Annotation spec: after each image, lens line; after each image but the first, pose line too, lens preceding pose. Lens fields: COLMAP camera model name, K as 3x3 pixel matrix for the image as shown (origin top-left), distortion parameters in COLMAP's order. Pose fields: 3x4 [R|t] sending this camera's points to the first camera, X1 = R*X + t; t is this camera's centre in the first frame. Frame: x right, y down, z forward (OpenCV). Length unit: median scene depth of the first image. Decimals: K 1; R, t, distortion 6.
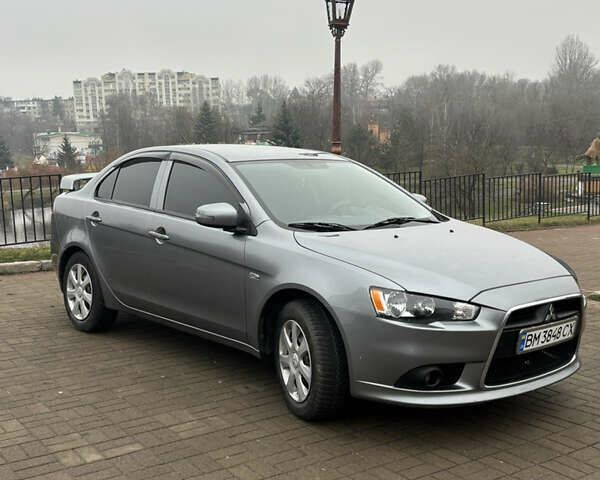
lens RADIAL K [[771.8, 0, 300.0], [0, 771.8, 240.0], [0, 0, 1]] dist [0.207798, -0.690046]
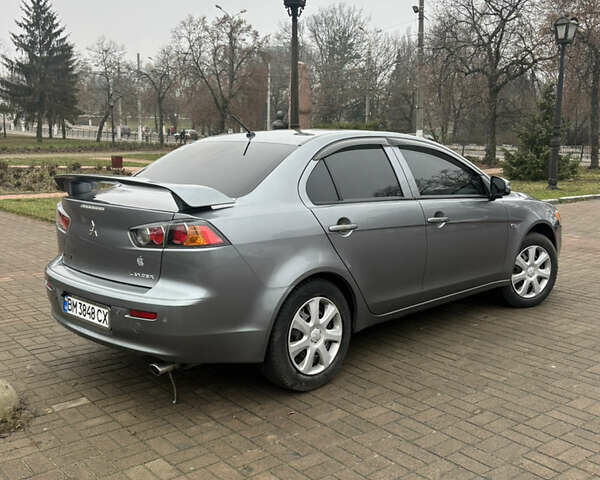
lens RADIAL K [[644.6, 0, 300.0], [0, 644.6, 240.0], [0, 0, 1]] dist [-0.001675, -0.003920]
pose [[-0.042883, -0.162248, 0.985818, -1.011778], [0.120934, 0.978627, 0.166325, -0.142937], [-0.991734, 0.126351, -0.022345, 1.208291]]
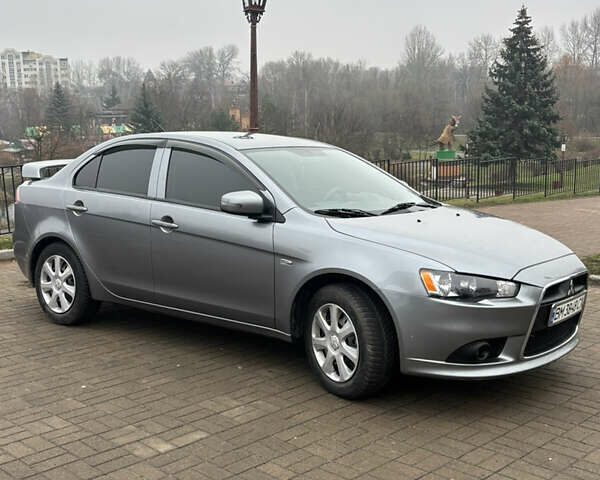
lens RADIAL K [[771.8, 0, 300.0], [0, 771.8, 240.0], [0, 0, 1]] dist [0.207798, -0.690046]
pose [[0.982997, -0.022481, 0.182242, -0.194069], [0.019043, 0.999607, 0.020593, -0.002779], [-0.182633, -0.016772, 0.983038, -0.004762]]
